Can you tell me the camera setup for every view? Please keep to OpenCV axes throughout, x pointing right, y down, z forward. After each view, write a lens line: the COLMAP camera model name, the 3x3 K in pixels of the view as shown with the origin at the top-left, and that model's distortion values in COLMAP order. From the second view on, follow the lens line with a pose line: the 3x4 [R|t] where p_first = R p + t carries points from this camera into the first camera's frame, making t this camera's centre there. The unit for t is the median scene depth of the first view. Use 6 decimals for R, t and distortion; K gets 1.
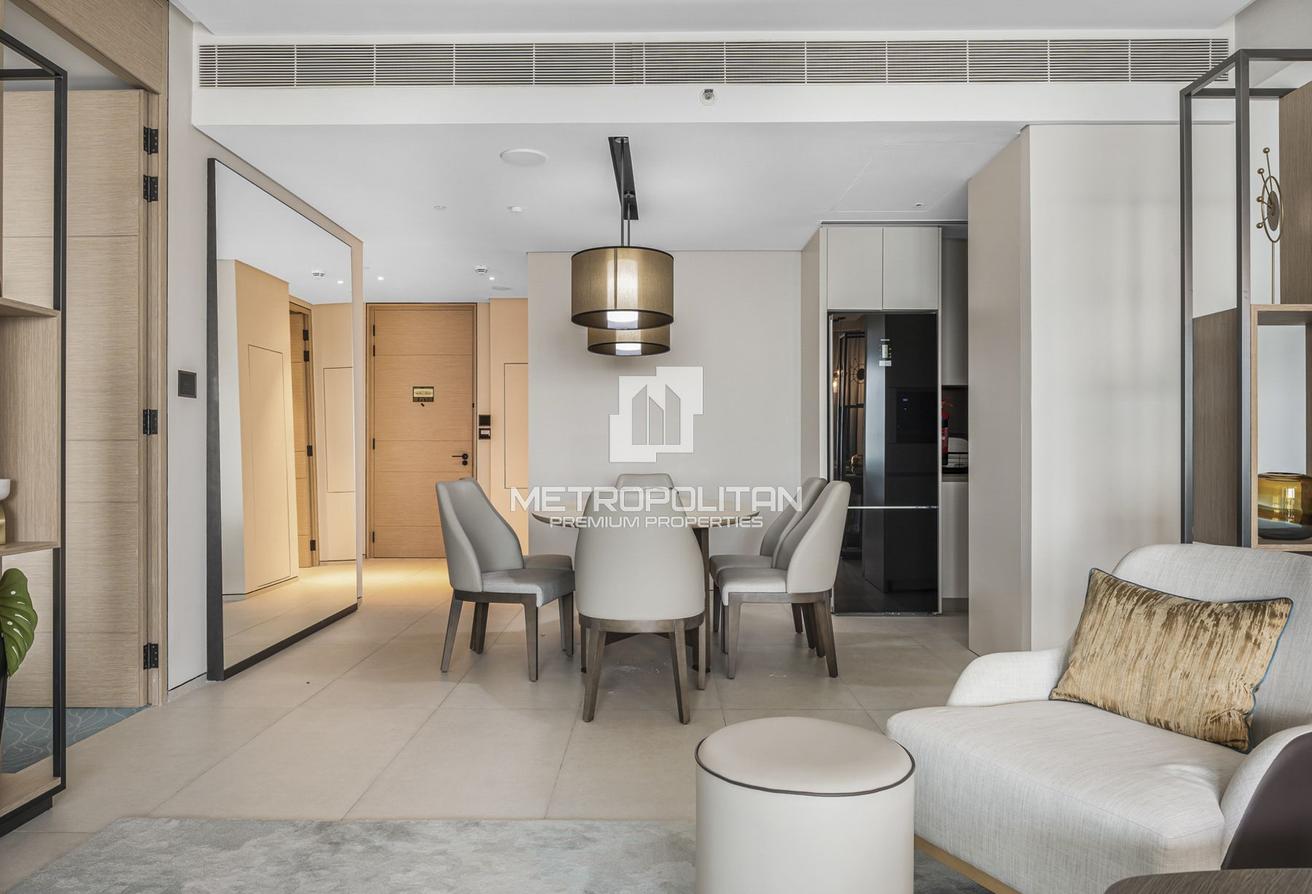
lens RADIAL K [[867.6, 0, 656.0], [0, 867.6, 447.0], [0, 0, 1]] dist [-0.006750, -0.000280]
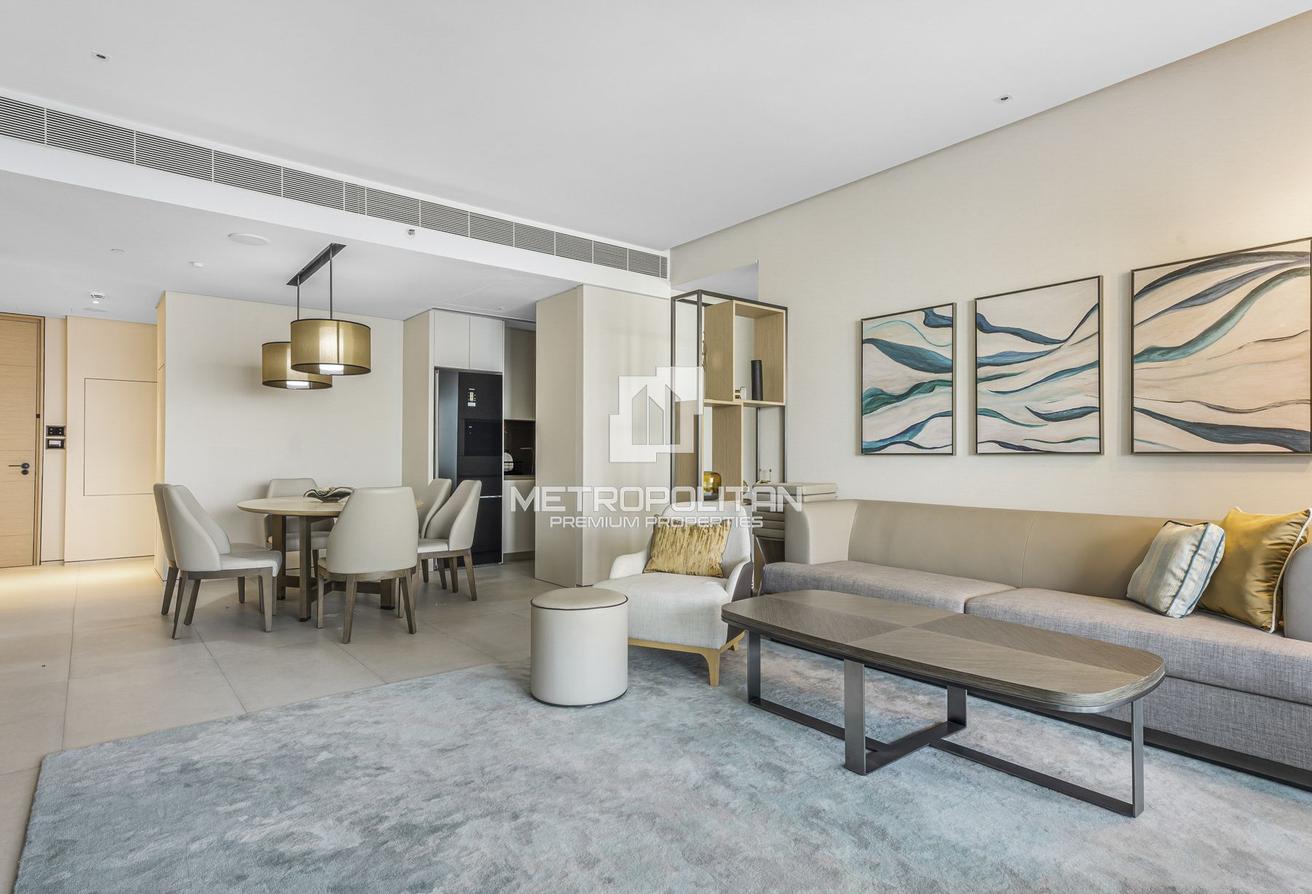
lens RADIAL K [[696.4, 0, 656.0], [0, 696.4, 447.0], [0, 0, 1]] dist [0.023249, 0.000407]
pose [[0.771435, 0.012741, 0.636181, -0.393400], [-0.004687, 0.999886, -0.014342, -0.006100], [-0.636291, 0.008082, 0.771407, -0.243315]]
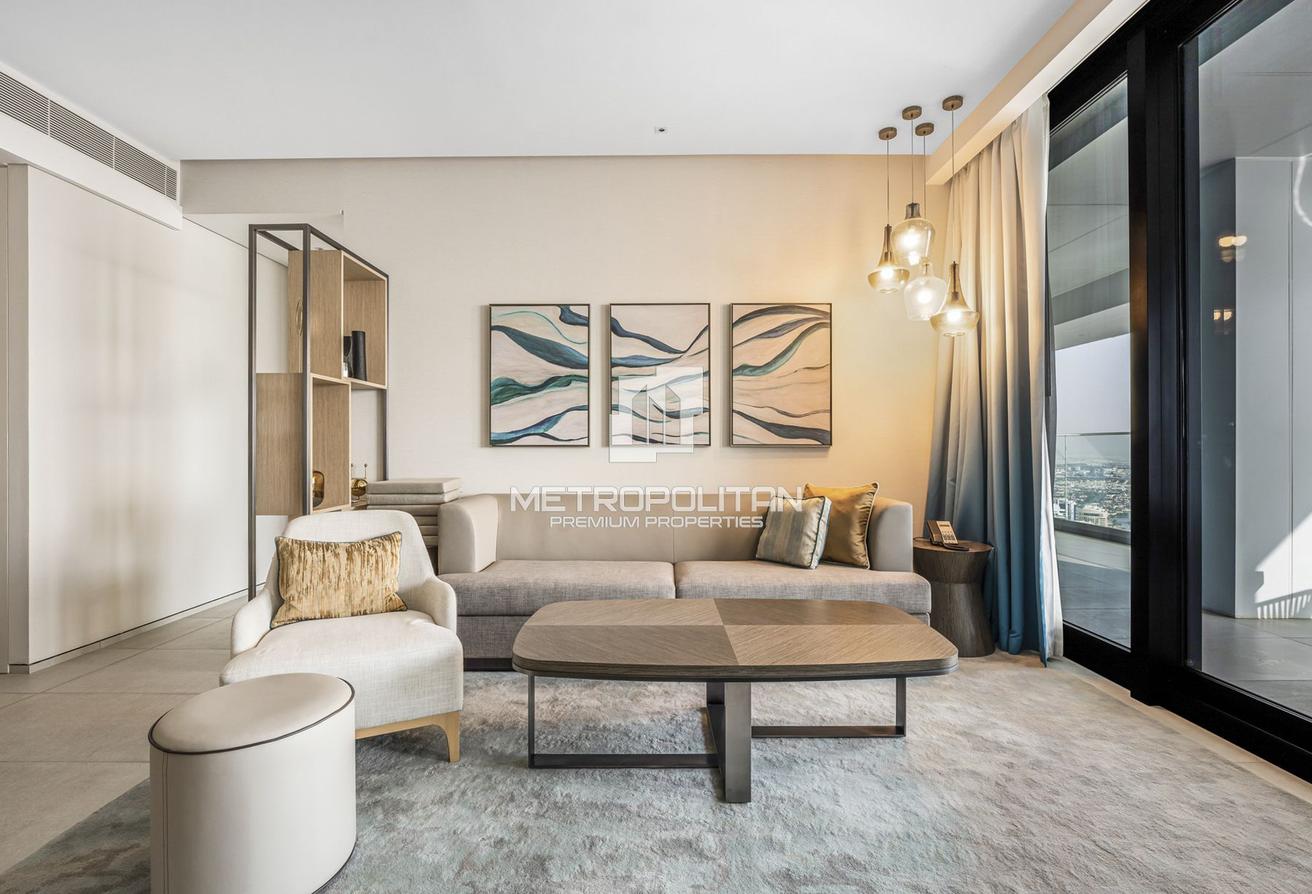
lens RADIAL K [[592.3, 0, 656.0], [0, 592.3, 447.0], [0, 0, 1]] dist [-0.012026, 0.000565]
pose [[-0.007440, 0.001198, 0.999972, -0.325445], [0.000114, 0.999999, -0.001197, -0.010064], [-0.999972, 0.000105, -0.007440, 0.205891]]
